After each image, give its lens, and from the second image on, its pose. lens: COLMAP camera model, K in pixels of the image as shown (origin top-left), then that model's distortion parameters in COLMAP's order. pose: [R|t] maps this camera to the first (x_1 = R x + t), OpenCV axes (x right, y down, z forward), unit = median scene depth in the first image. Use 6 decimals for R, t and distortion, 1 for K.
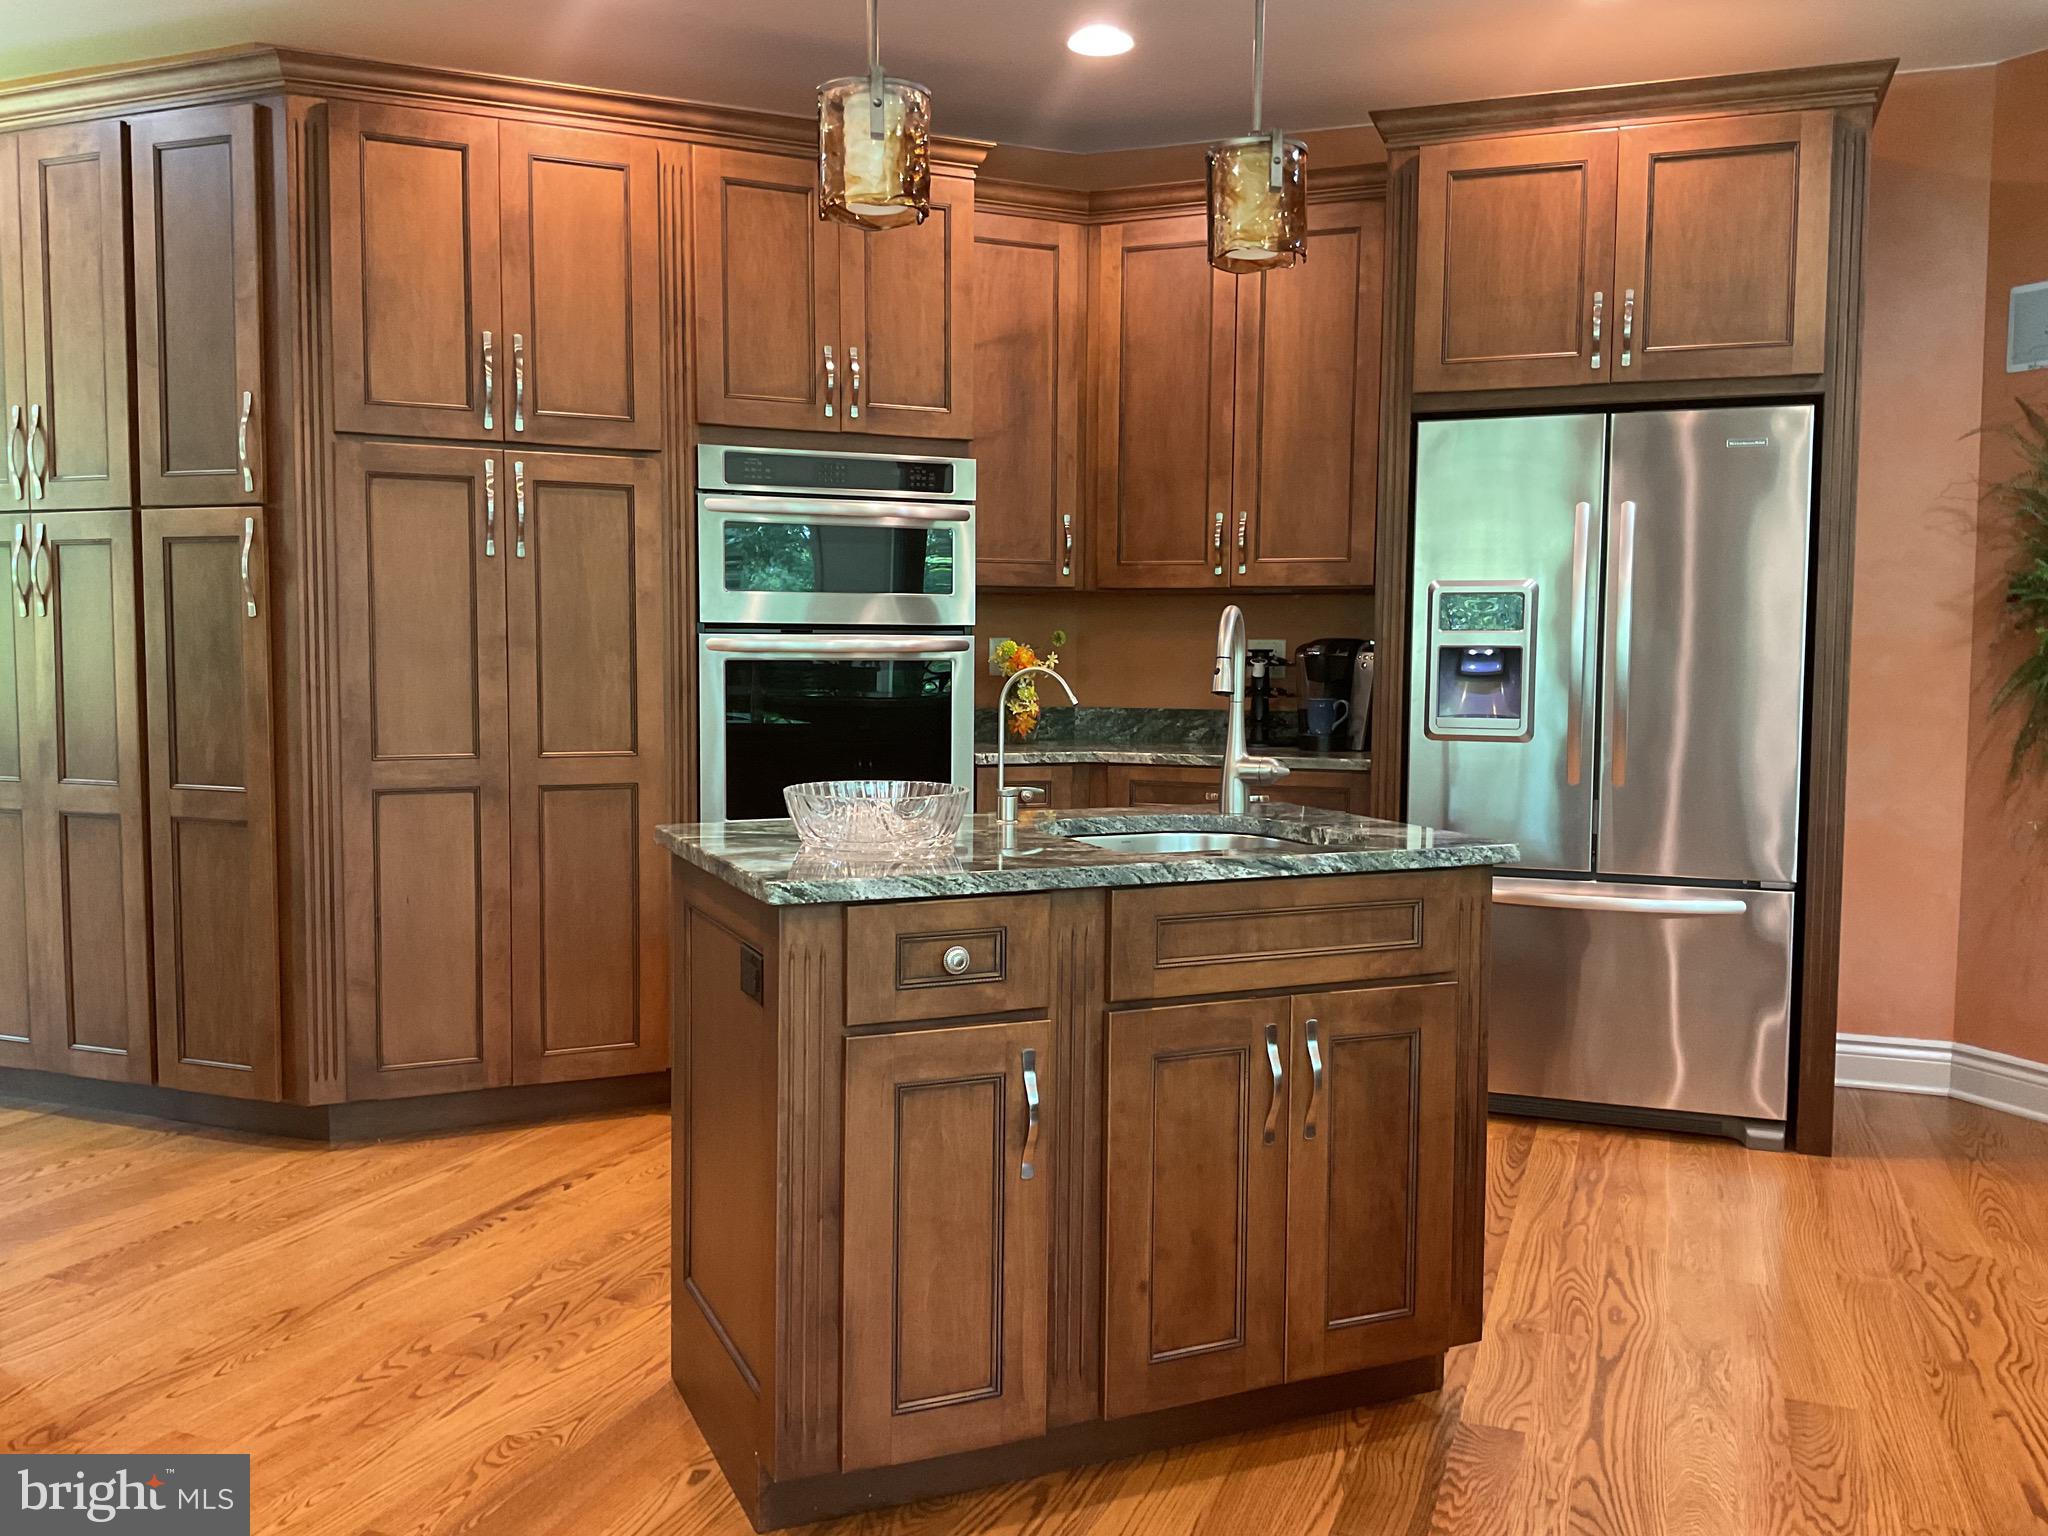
lens RADIAL K [[1665.8, 0, 1024.0], [0, 1665.8, 768.0], [0, 0, 1]] dist [0.130634, -0.240481]
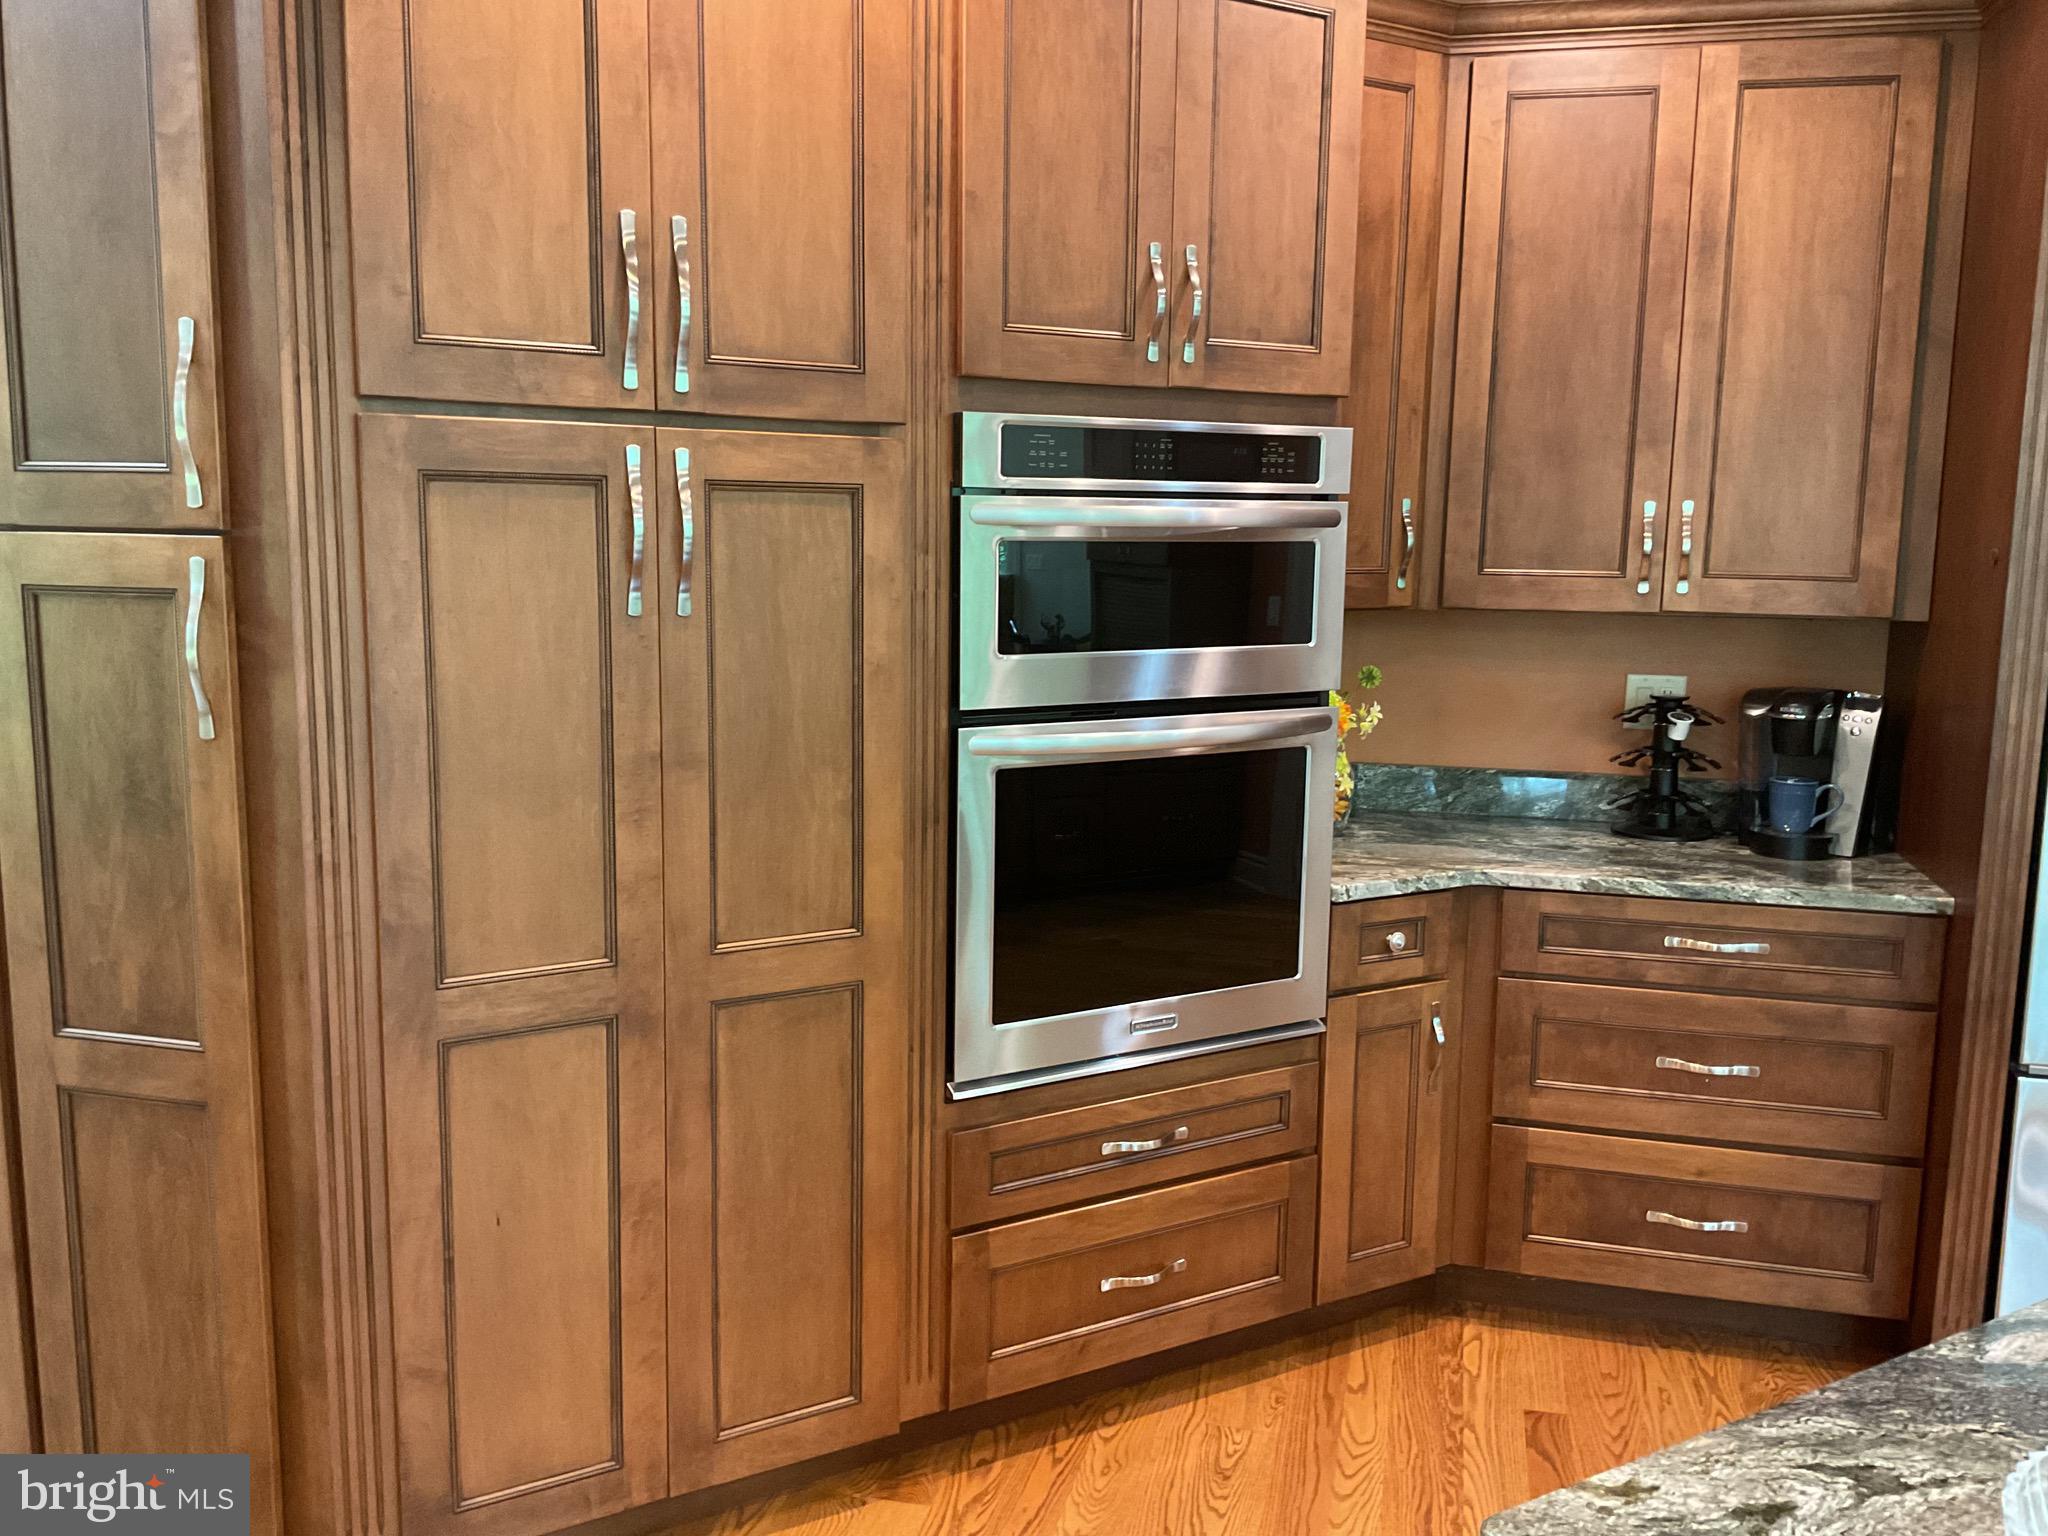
lens RADIAL K [[1665.8, 0, 1024.0], [0, 1665.8, 768.0], [0, 0, 1]] dist [0.130634, -0.240481]
pose [[0.993559, -0.008474, 0.112996, -0.246573], [-0.000289, 0.997007, 0.077311, -0.116526], [-0.113313, -0.076845, 0.990583, 0.415783]]
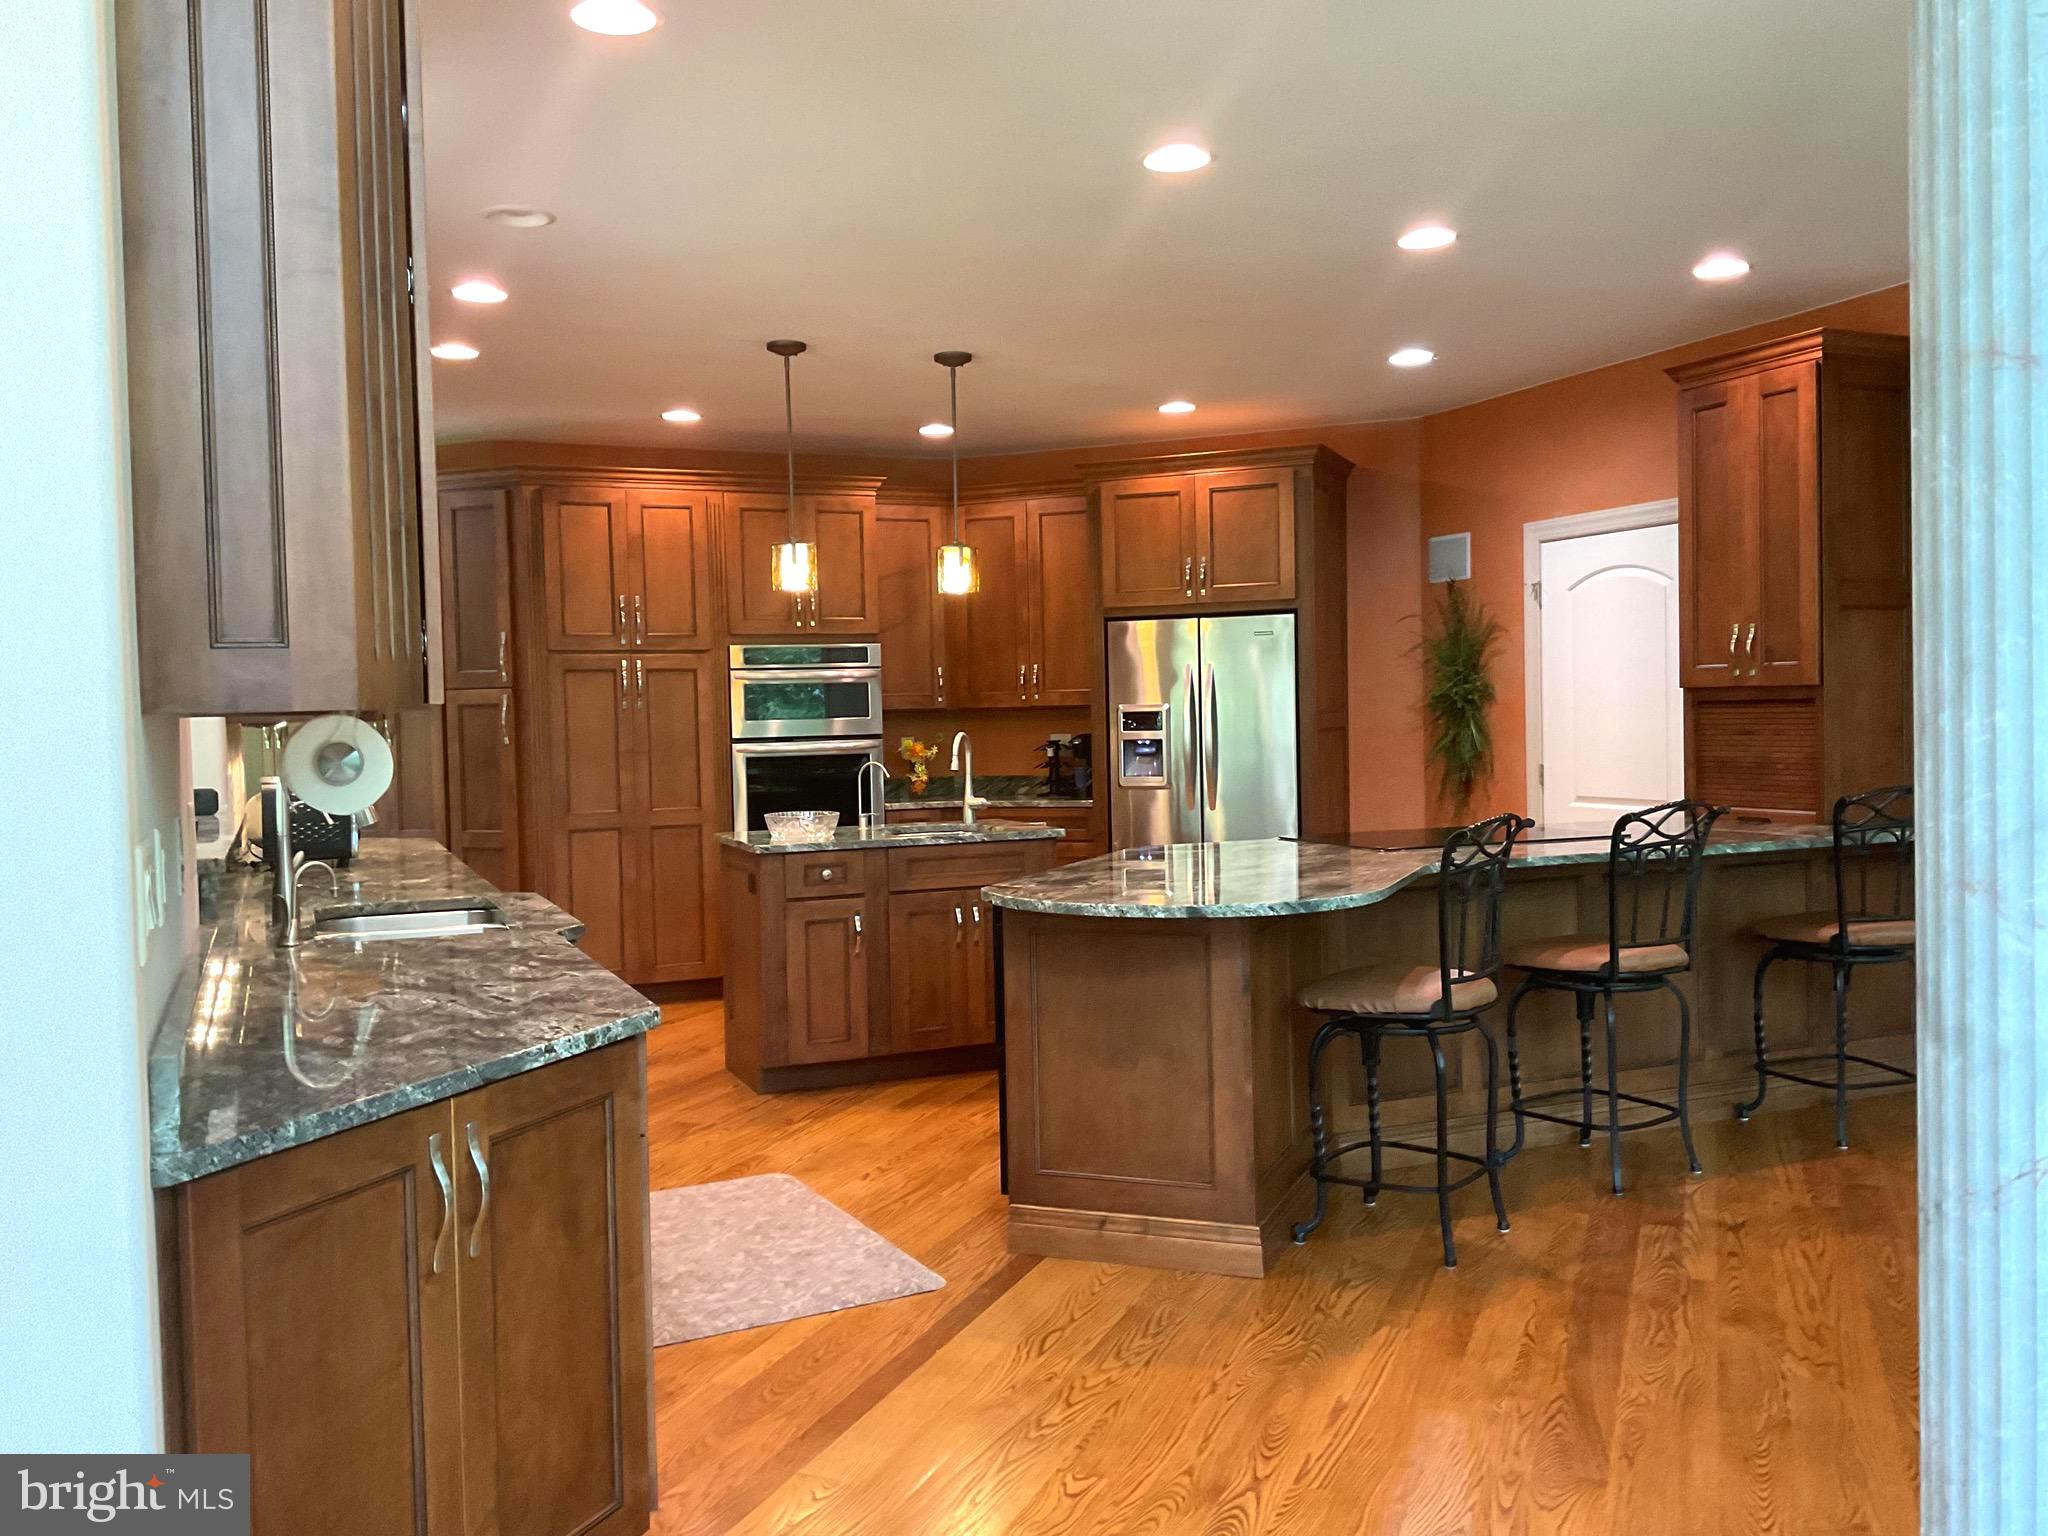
lens RADIAL K [[1665.8, 0, 1024.0], [0, 1665.8, 768.0], [0, 0, 1]] dist [0.130634, -0.240481]
pose [[0.999298, -0.028717, -0.024079, 0.186254], [0.027757, 0.998842, -0.039306, 0.031123], [0.025180, 0.038610, 0.998937, -0.907330]]
